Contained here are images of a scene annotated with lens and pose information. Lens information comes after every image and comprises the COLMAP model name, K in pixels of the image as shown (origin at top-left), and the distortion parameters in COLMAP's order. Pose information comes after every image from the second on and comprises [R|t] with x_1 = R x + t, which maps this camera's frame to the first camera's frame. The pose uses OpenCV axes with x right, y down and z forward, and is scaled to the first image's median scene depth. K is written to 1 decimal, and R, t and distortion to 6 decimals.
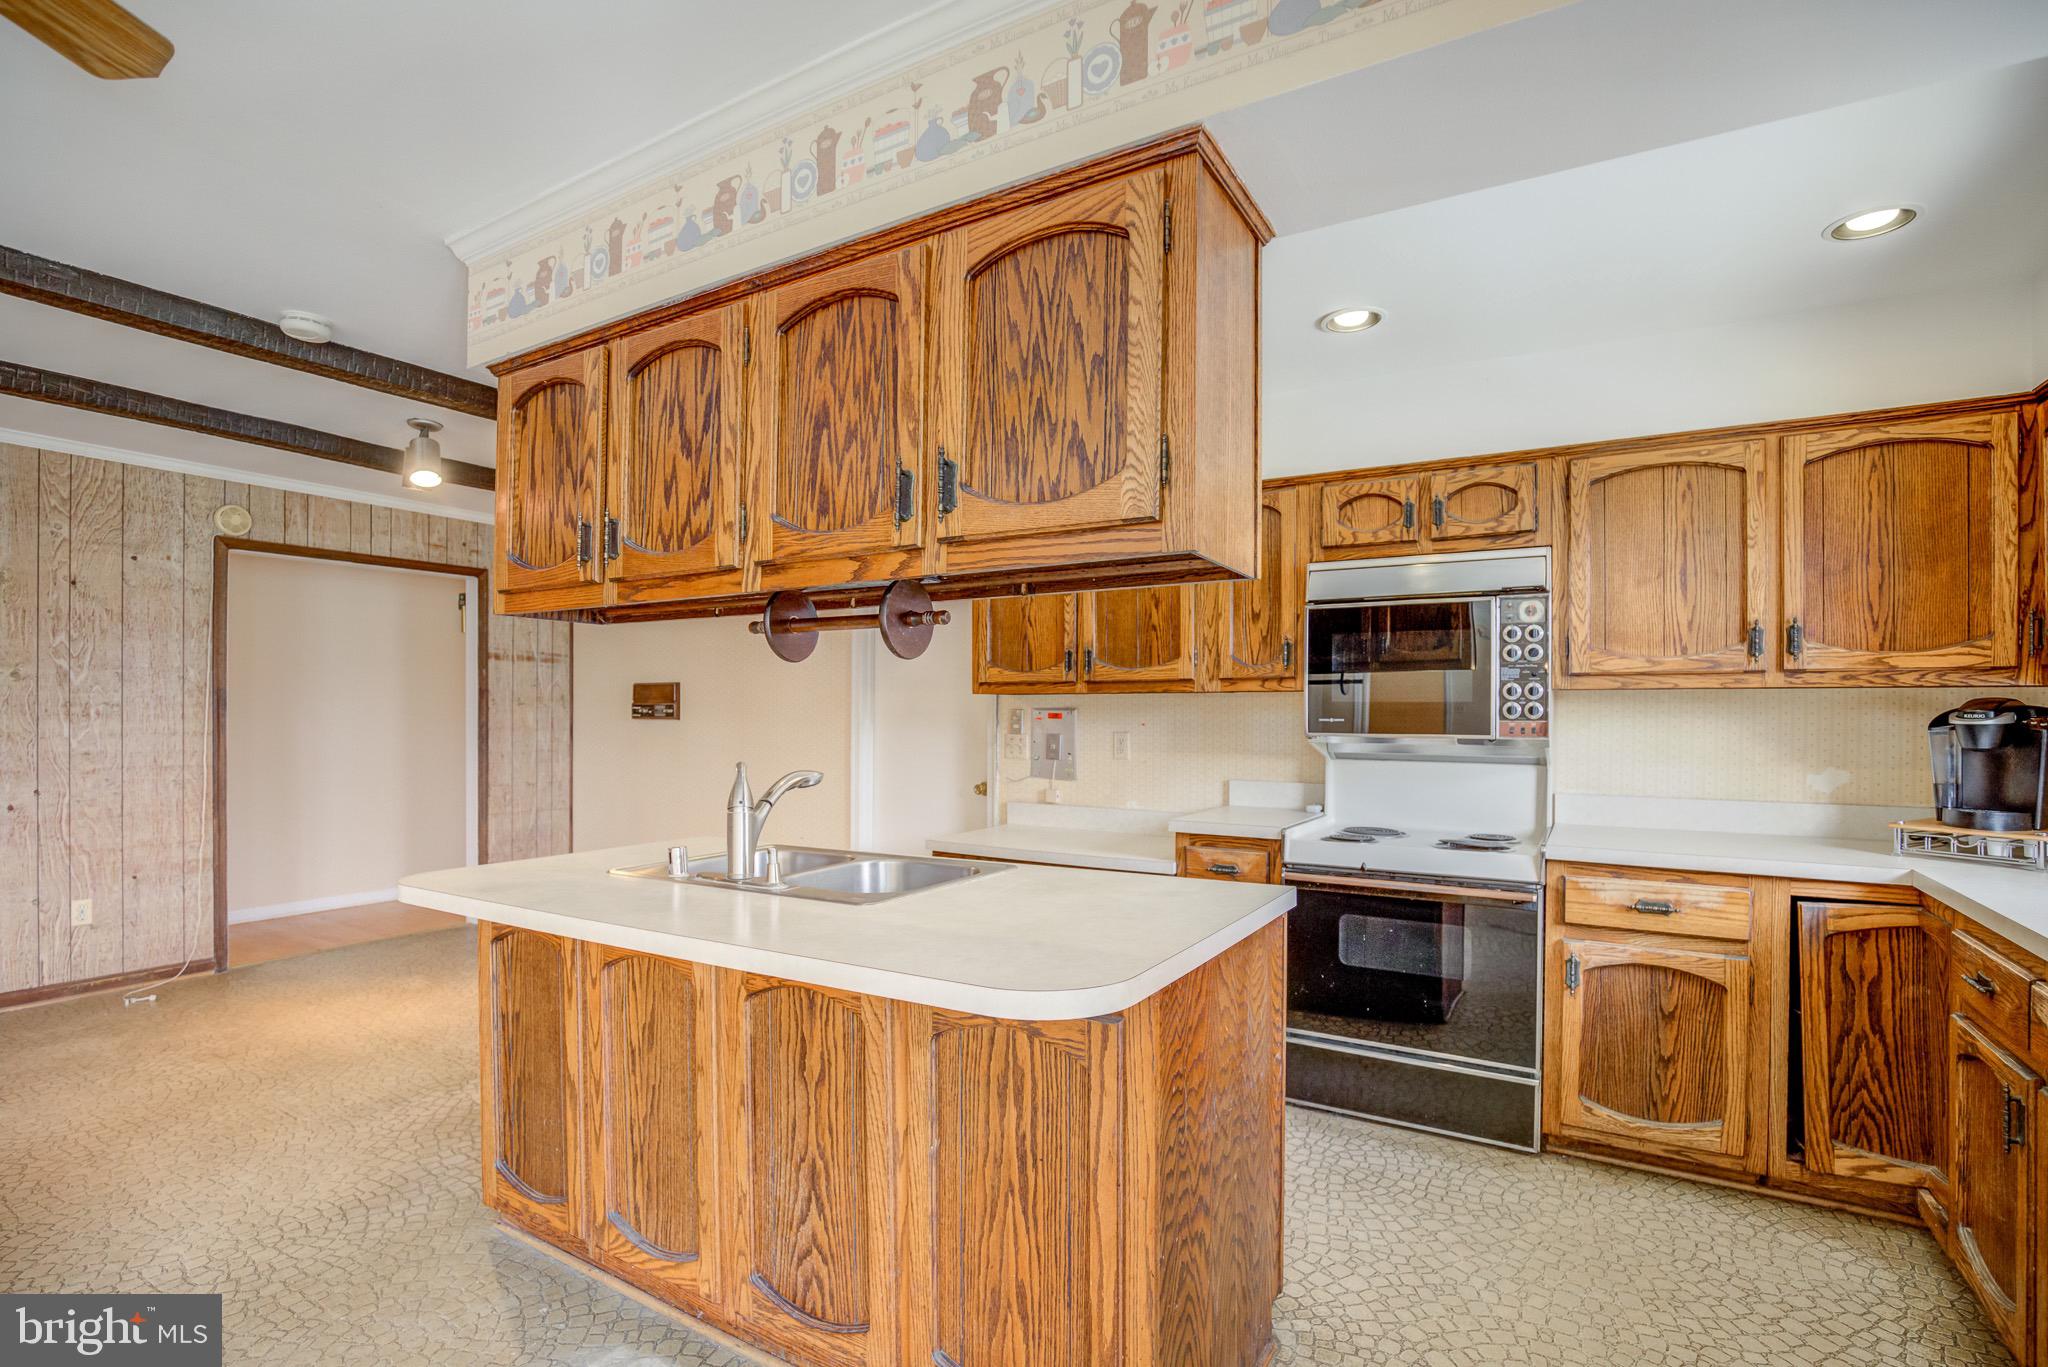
lens RADIAL K [[958.7, 0, 1033.2], [0, 958.7, 710.8], [0, 0, 1]] dist [-0.043930, 0.010165]
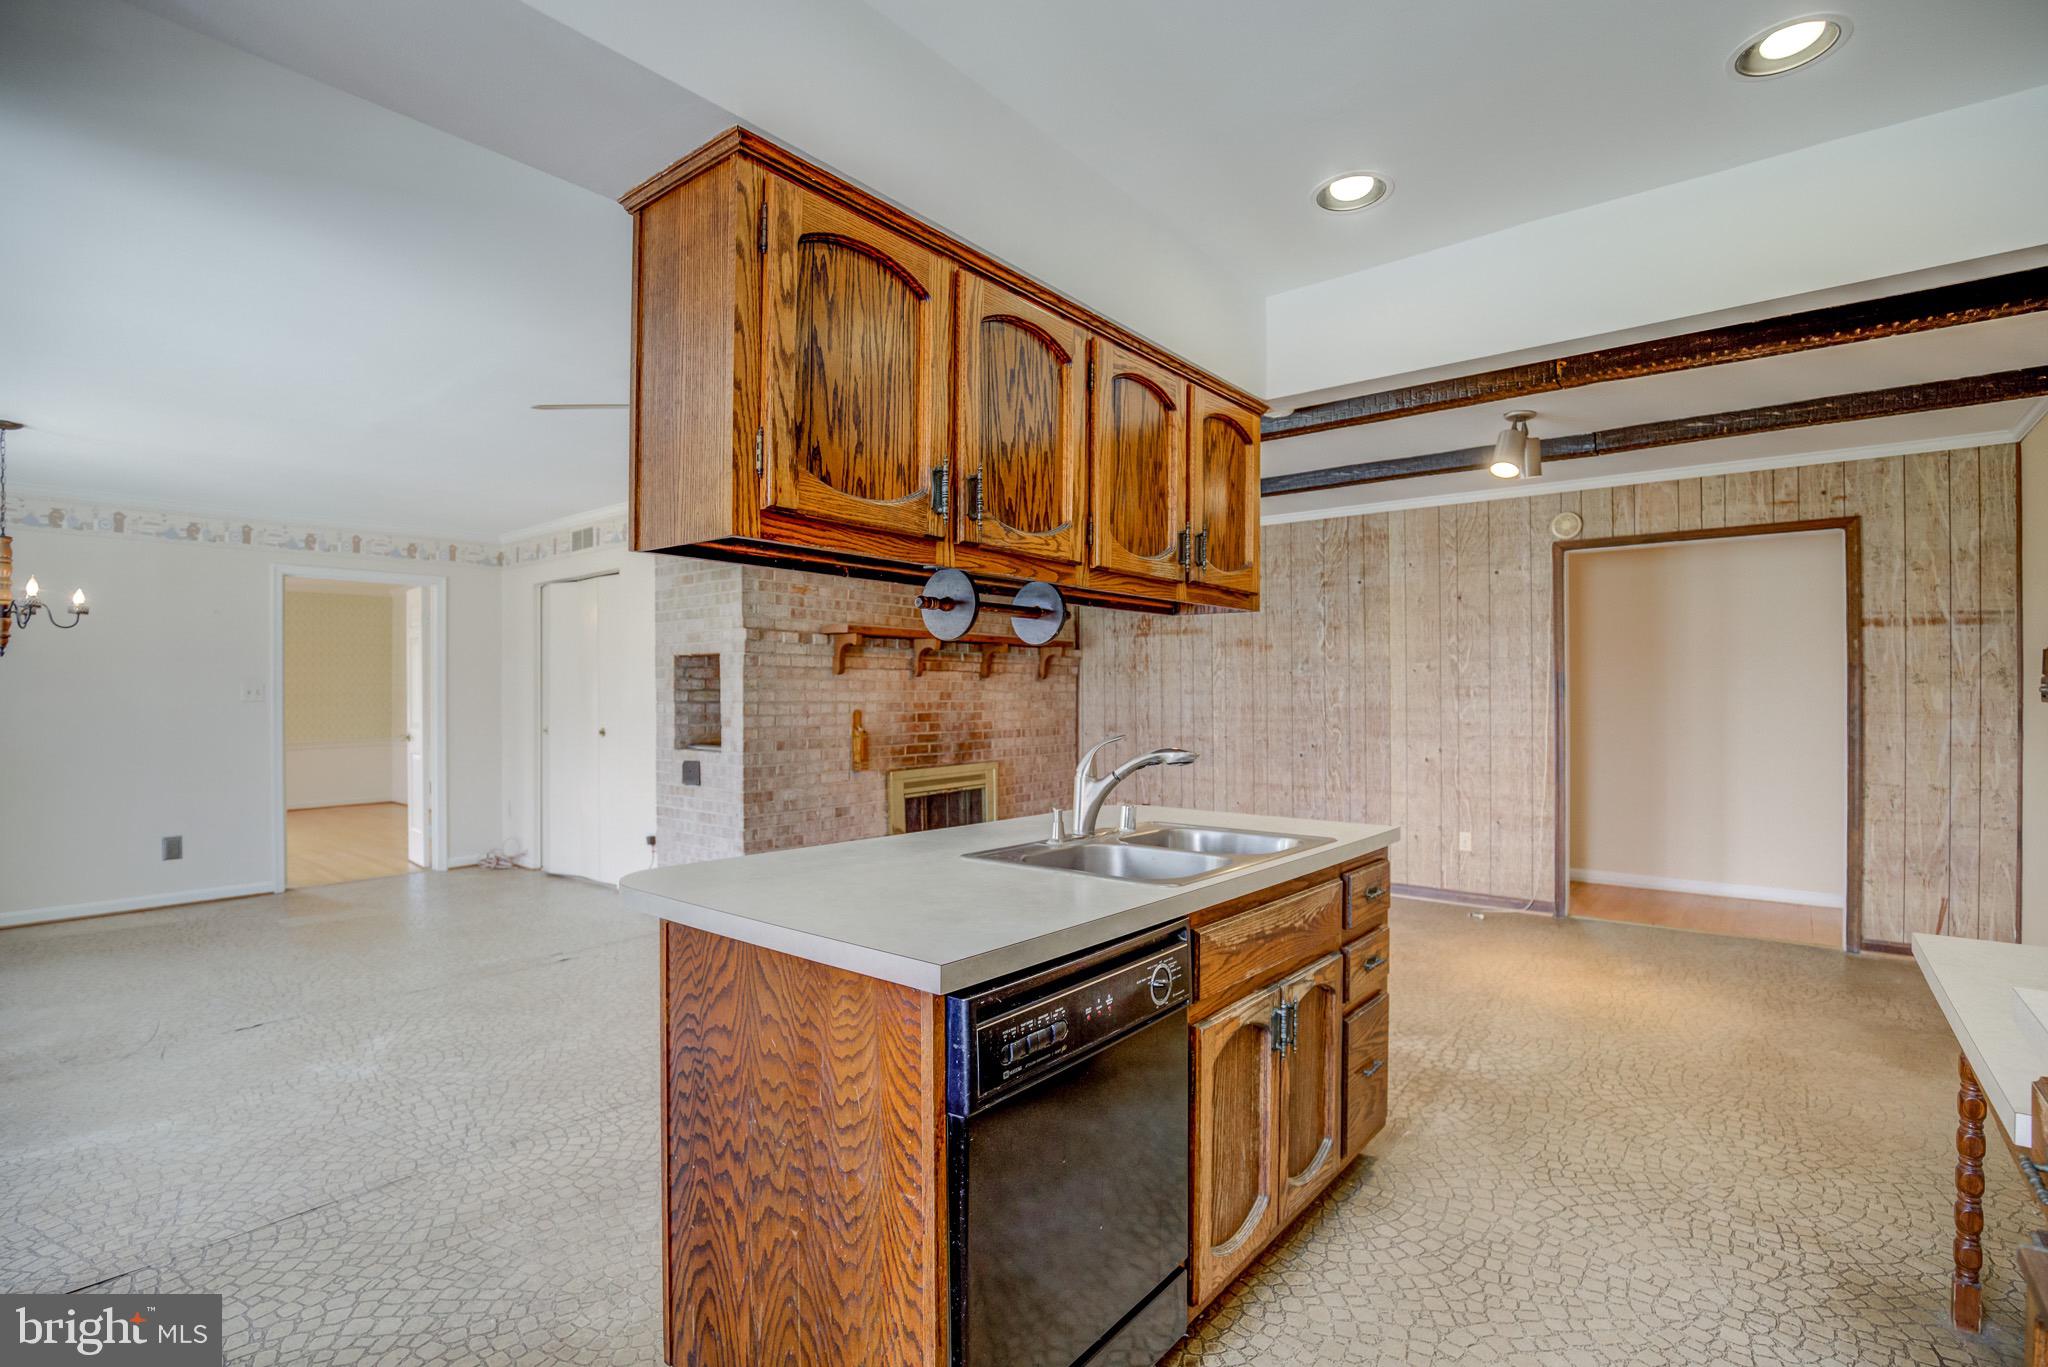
lens RADIAL K [[950.9, 0, 1015.6], [0, 950.9, 693.3], [0, 0, 1]] dist [-0.032904, 0.000498]
pose [[-0.148912, -0.002343, -0.988848, 0.427266], [0.000951, 0.999996, -0.002513, 0.004619], [0.988850, -0.001315, -0.148910, 0.555801]]
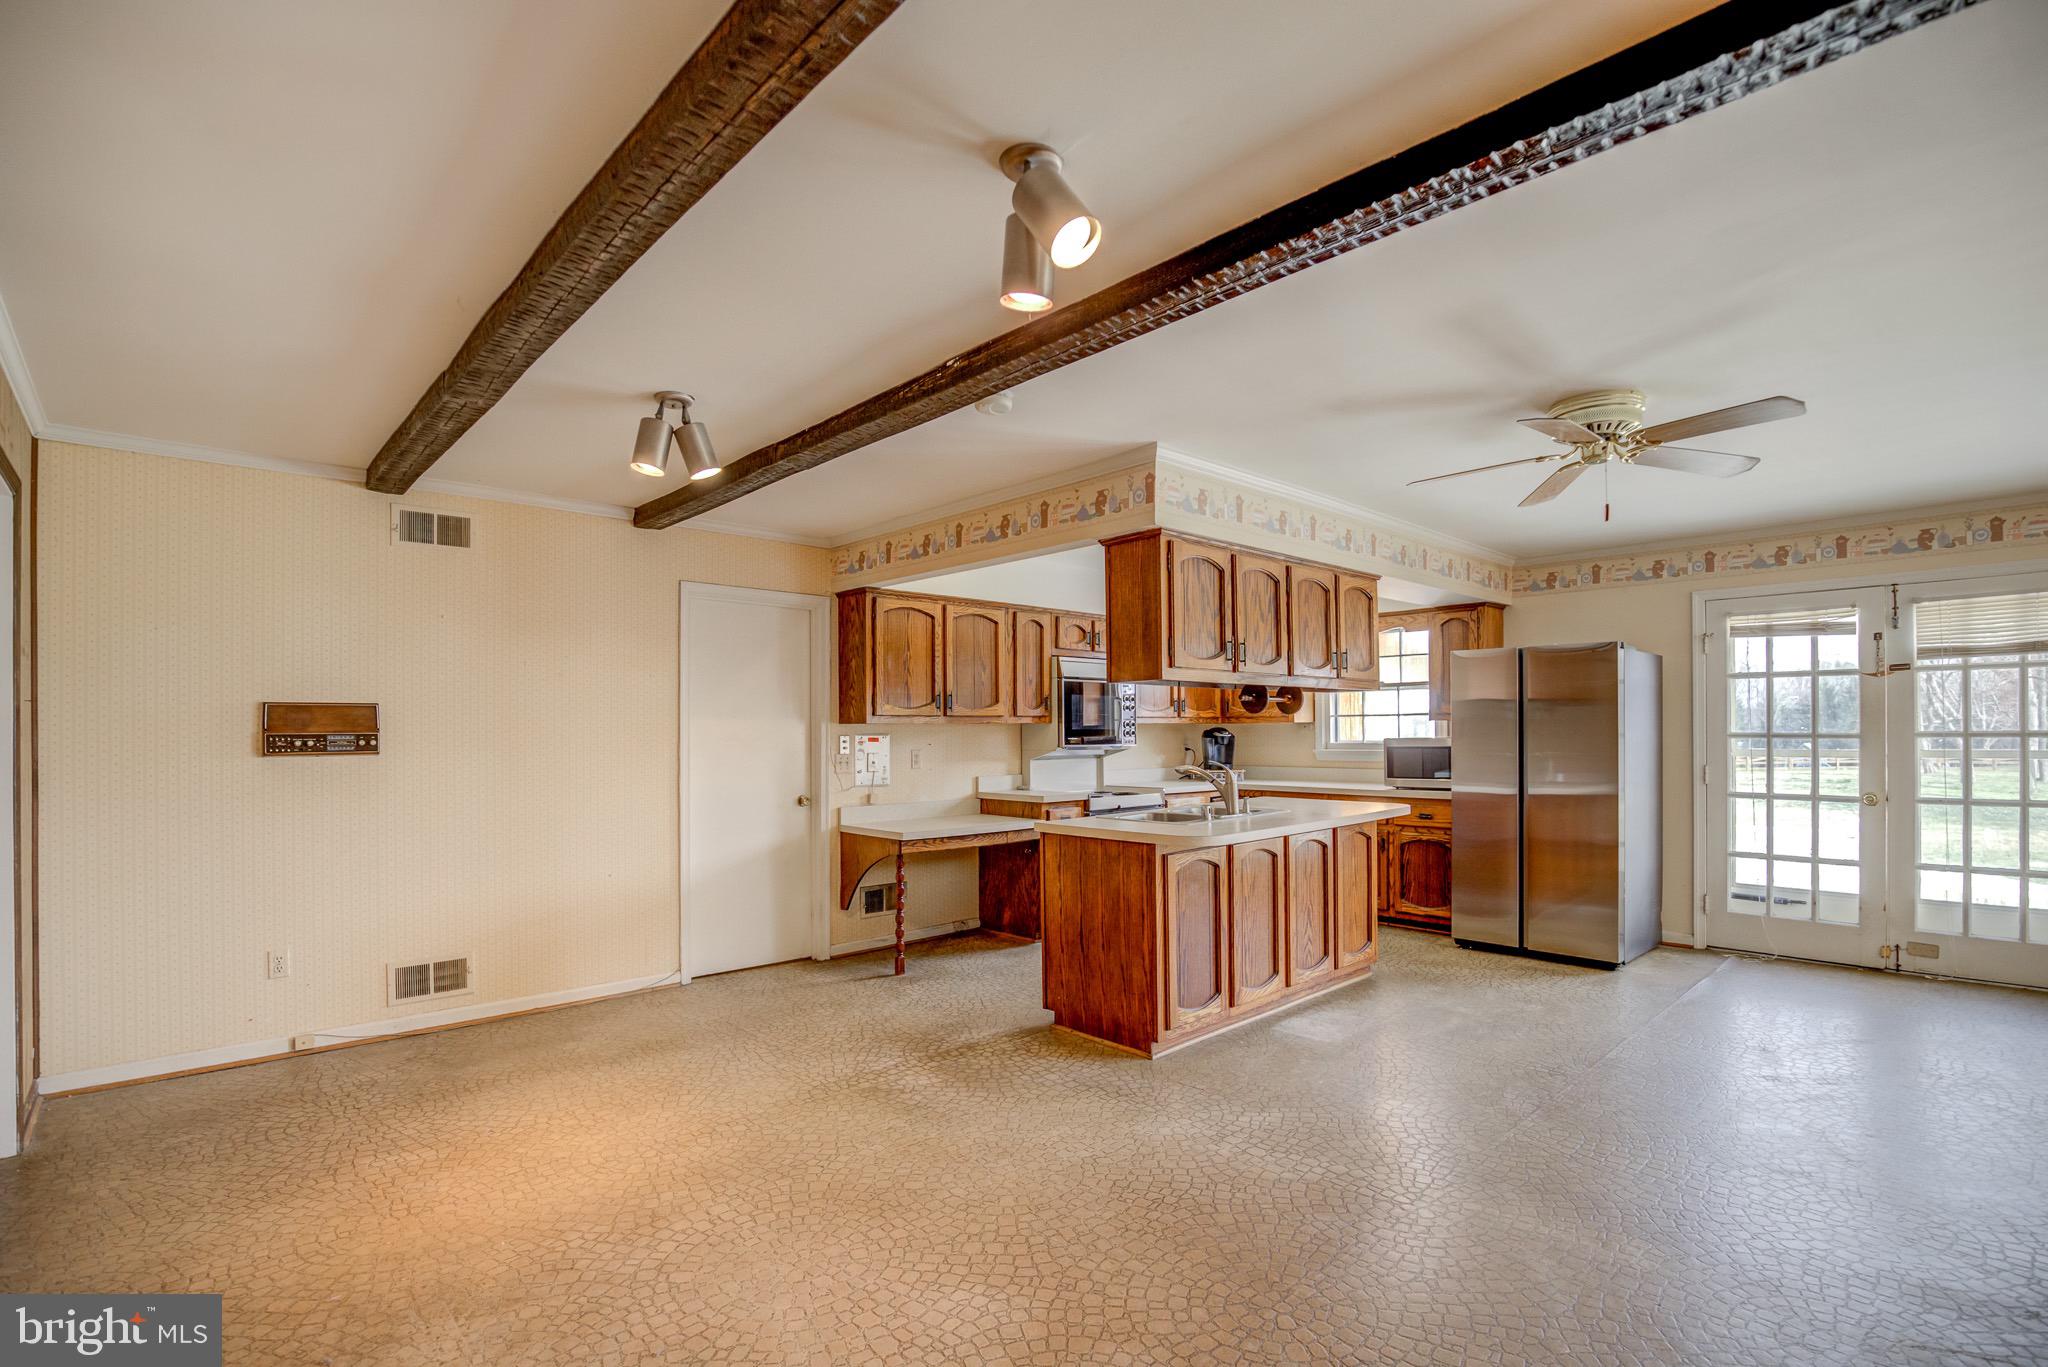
lens RADIAL K [[957.6, 0, 1034.5], [0, 957.6, 723.3], [0, 0, 1]] dist [-0.025508, 0.000087]
pose [[0.279924, 0.003378, 0.960016, -1.266741], [0.007657, 0.999954, -0.005751, -0.008622], [-0.959992, 0.008961, 0.279886, 0.423084]]
